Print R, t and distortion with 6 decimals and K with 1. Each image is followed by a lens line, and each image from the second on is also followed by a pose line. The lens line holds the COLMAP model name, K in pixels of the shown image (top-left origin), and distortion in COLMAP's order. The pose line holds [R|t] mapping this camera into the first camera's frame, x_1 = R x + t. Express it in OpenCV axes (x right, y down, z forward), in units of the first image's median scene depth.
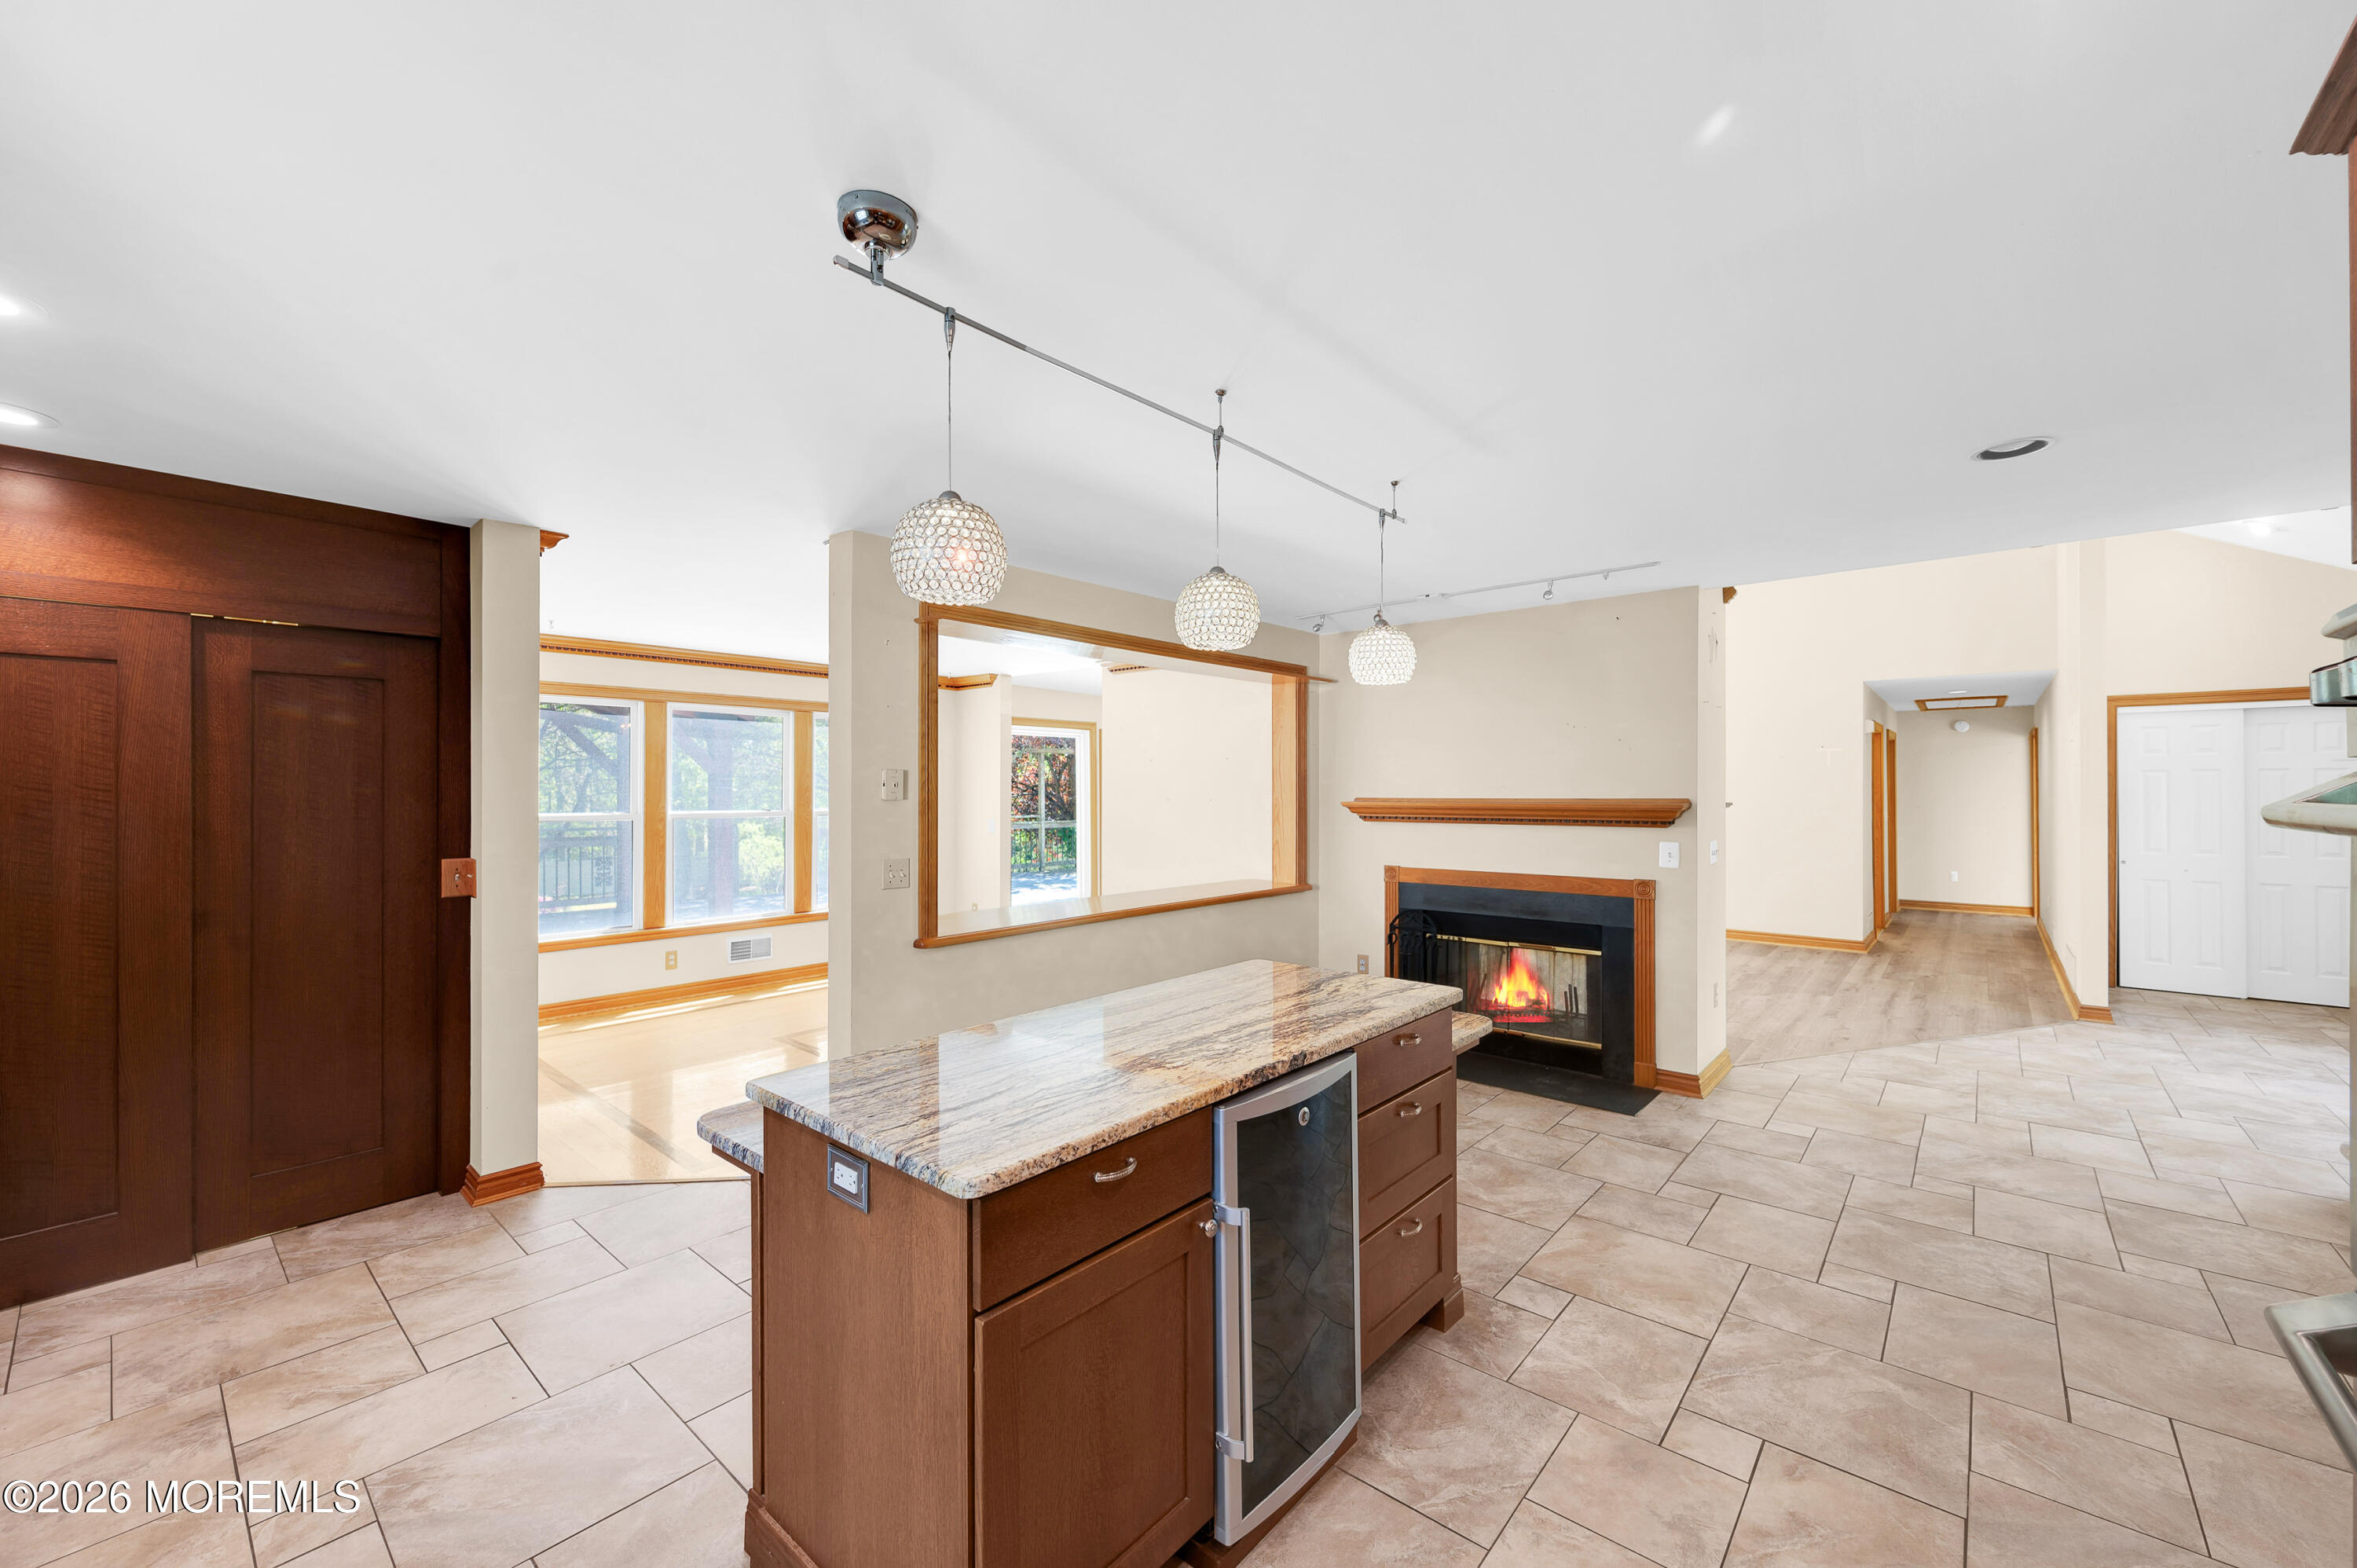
lens RADIAL K [[918.8, 0, 1178.5], [0, 918.8, 784.0], [0, 0, 1]] dist [0.001680, 0.000222]
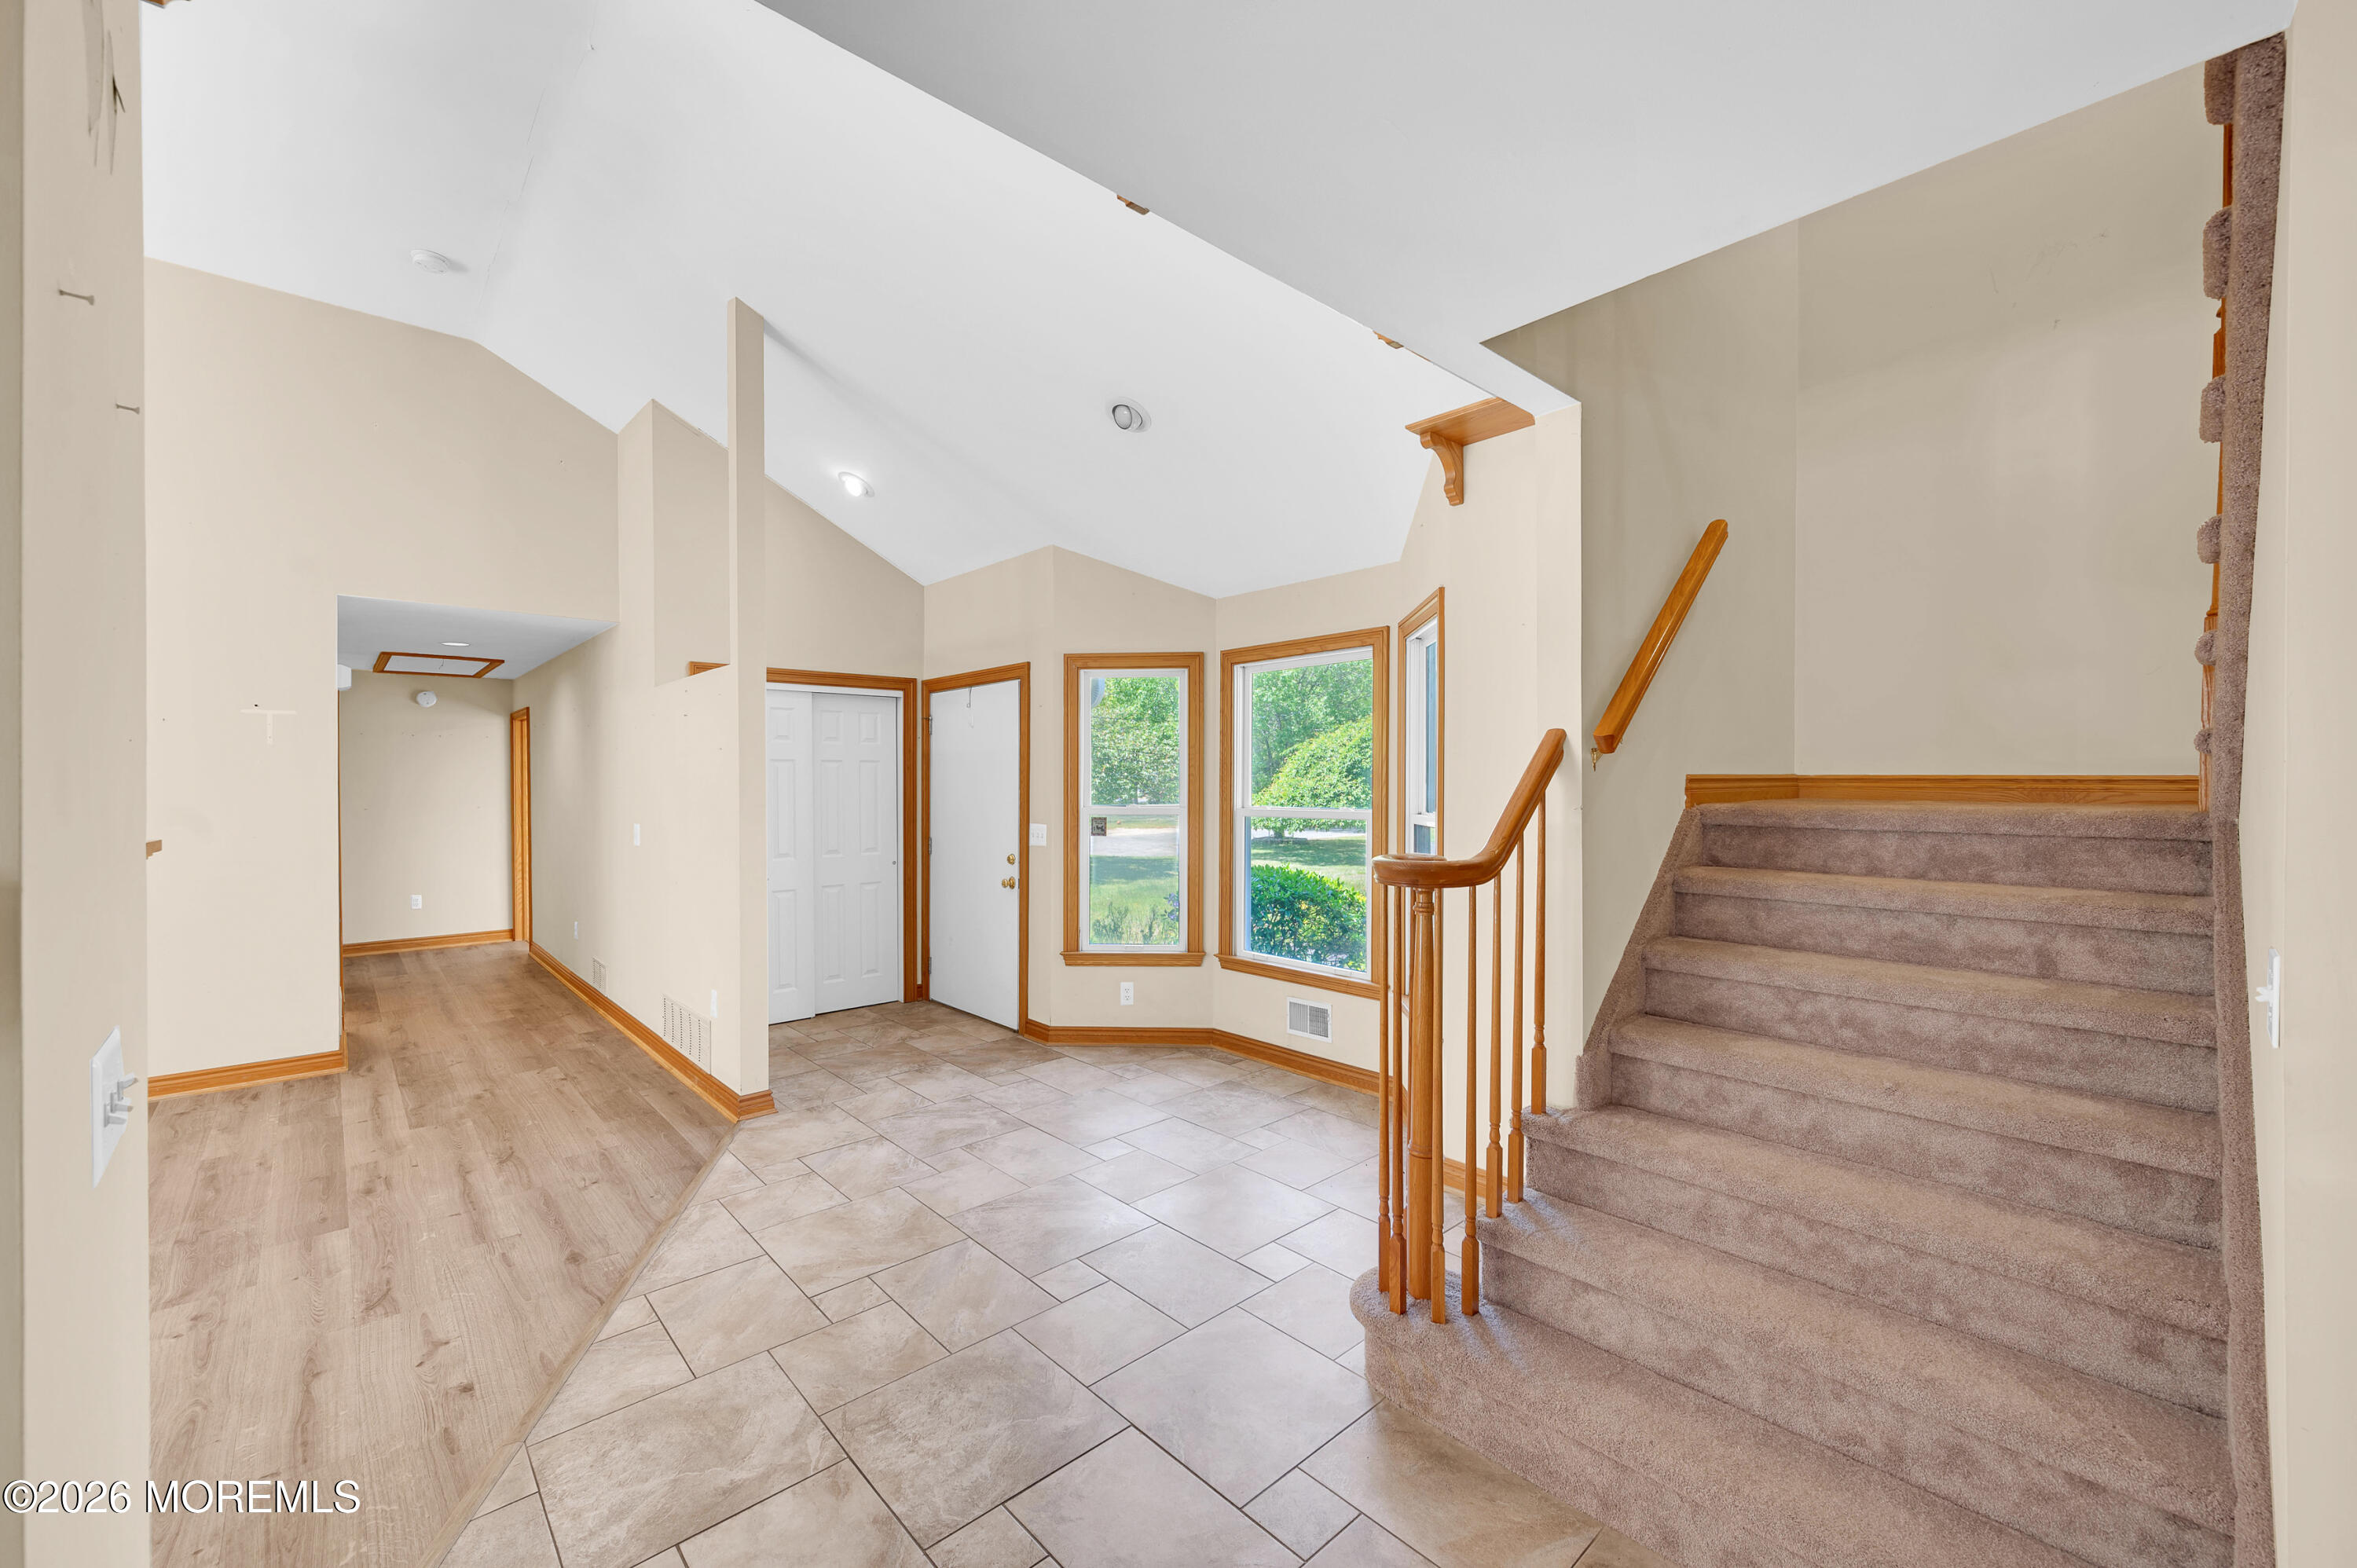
lens RADIAL K [[942.2, 0, 1164.2], [0, 942.2, 789.5], [0, 0, 1]] dist [0.001580, 0.000066]
pose [[0.126911, -0.010054, 0.991863, 0.415291], [-0.002605, 0.999942, 0.010469, 0.002009], [-0.991911, -0.003913, 0.126877, 0.757788]]
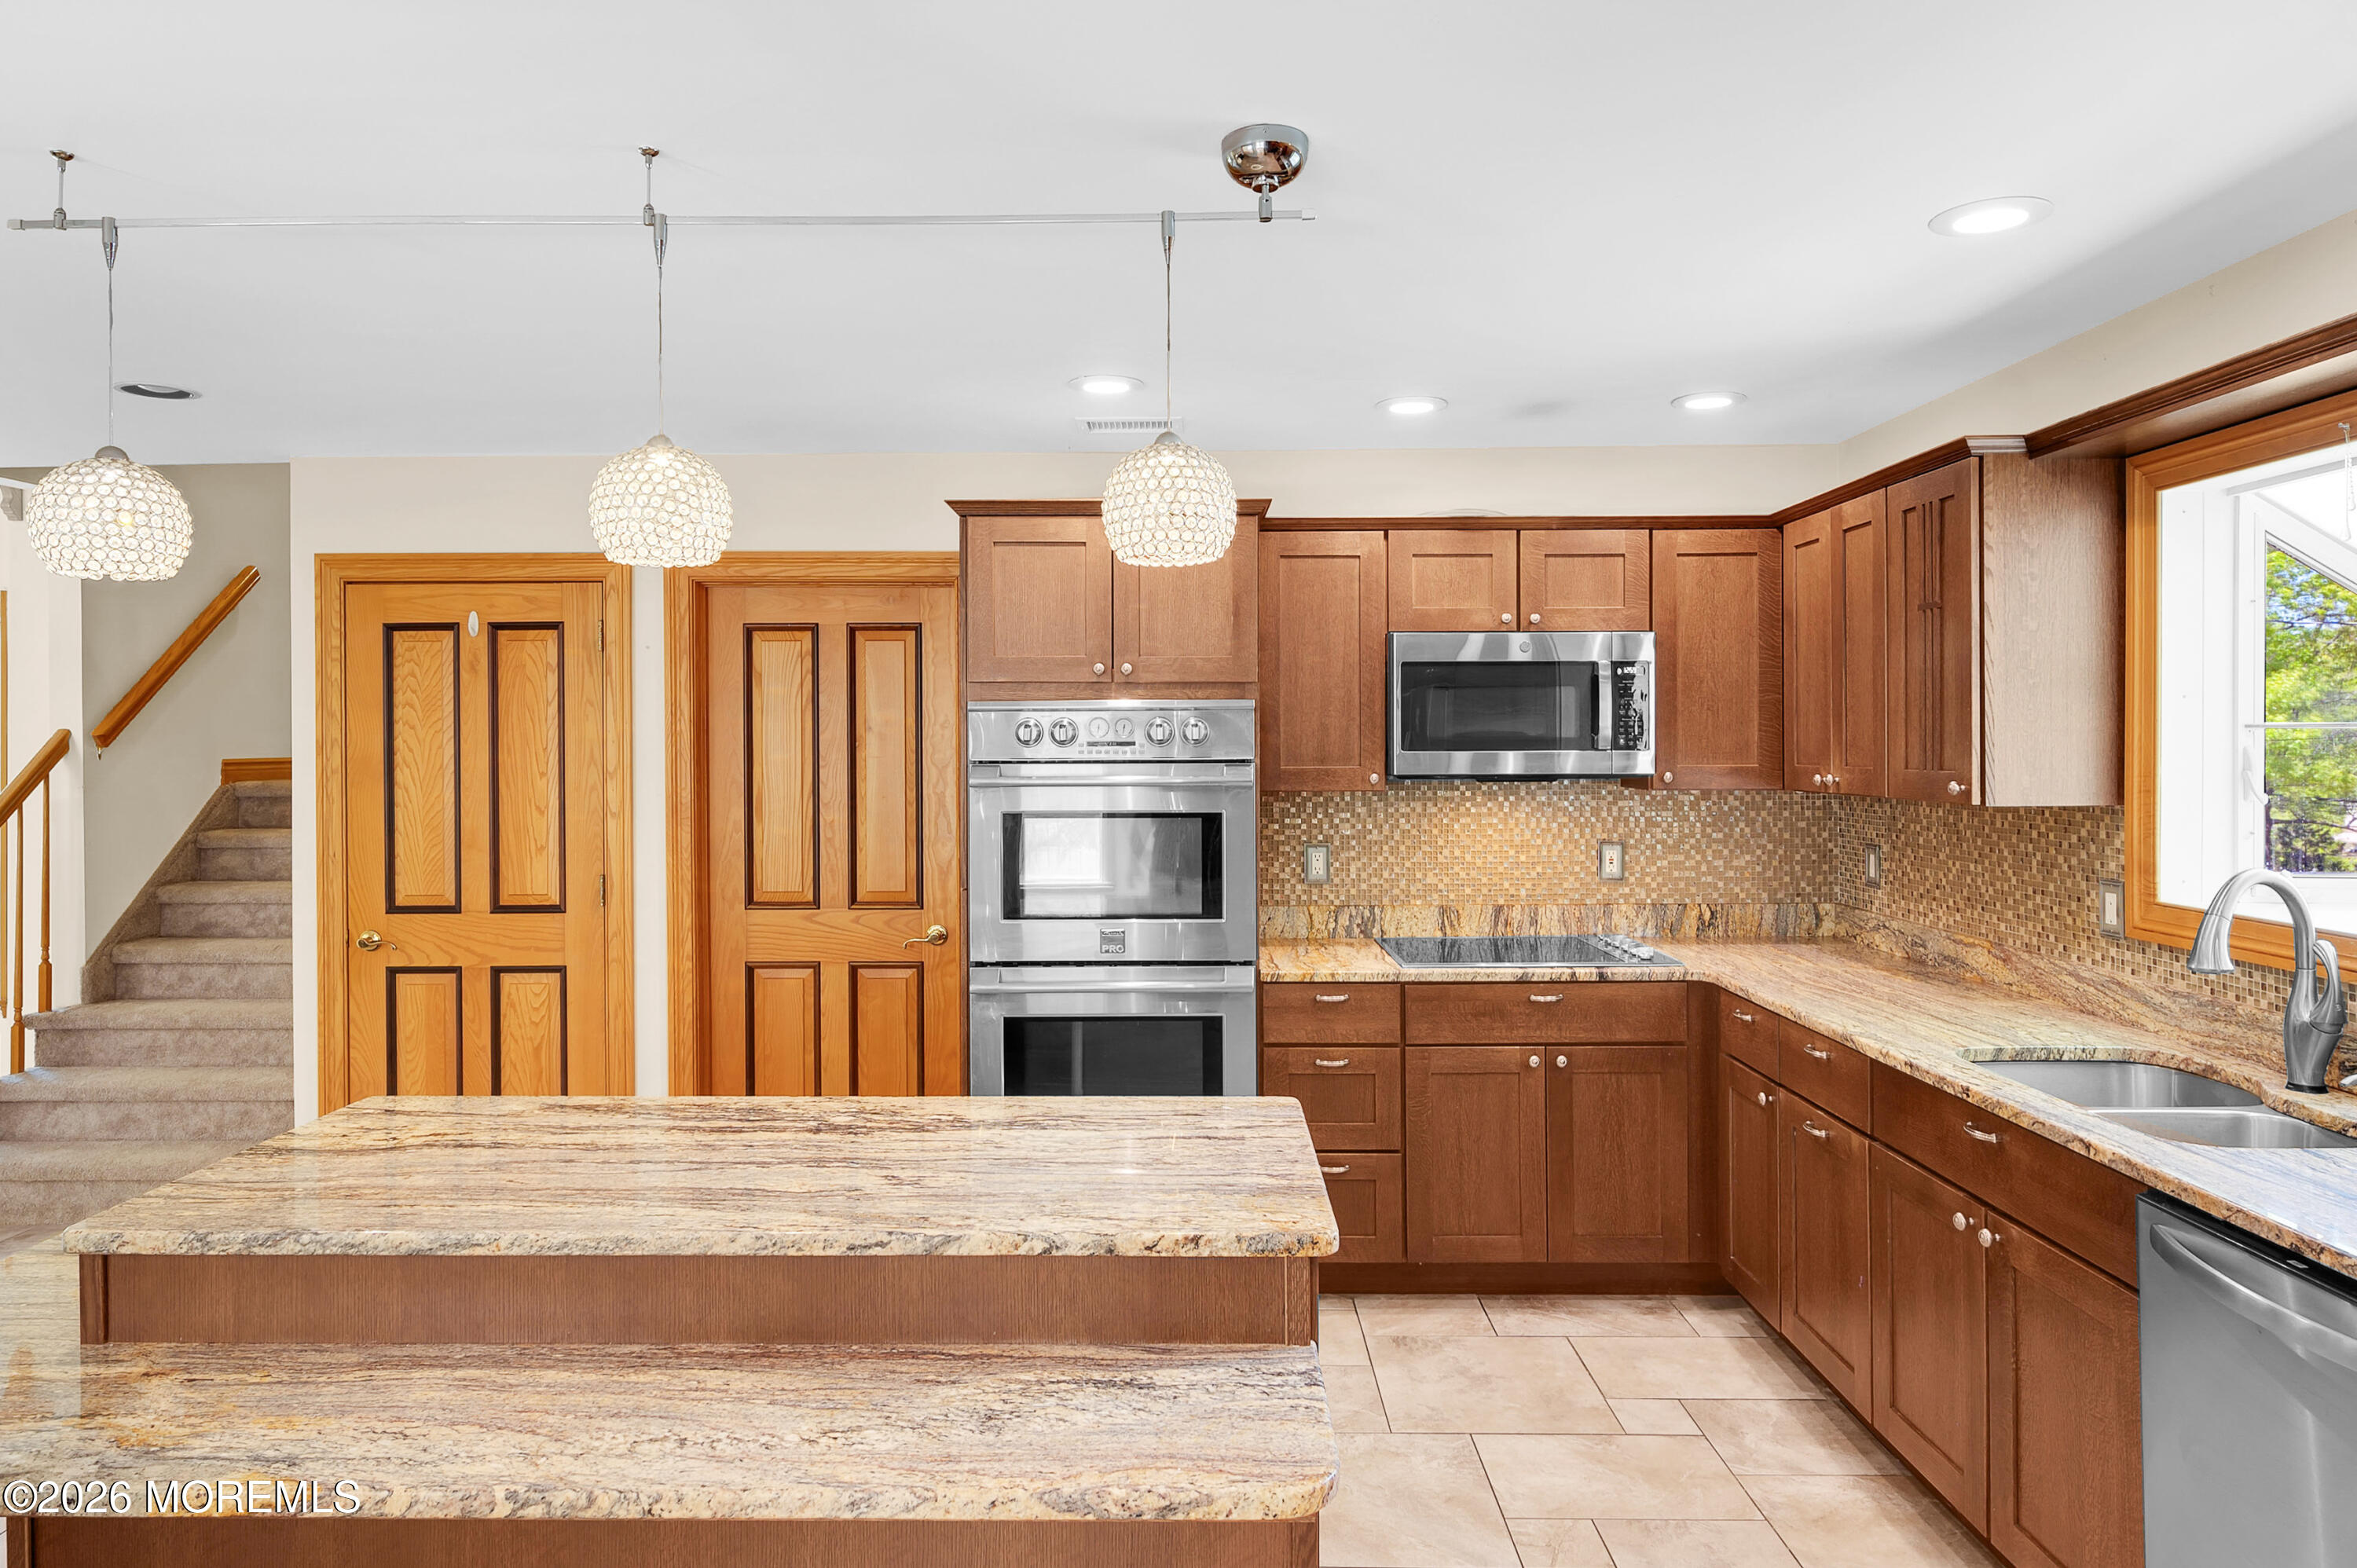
lens RADIAL K [[1461.7, 0, 1180.2], [0, 1461.7, 752.6], [0, 0, 1]] dist [0.004847, -0.000598]
pose [[-0.640724, -0.001685, 0.767770, -0.458663], [0.001612, 0.999992, 0.003540, -0.011639], [-0.767770, 0.003506, -0.640716, 0.665266]]
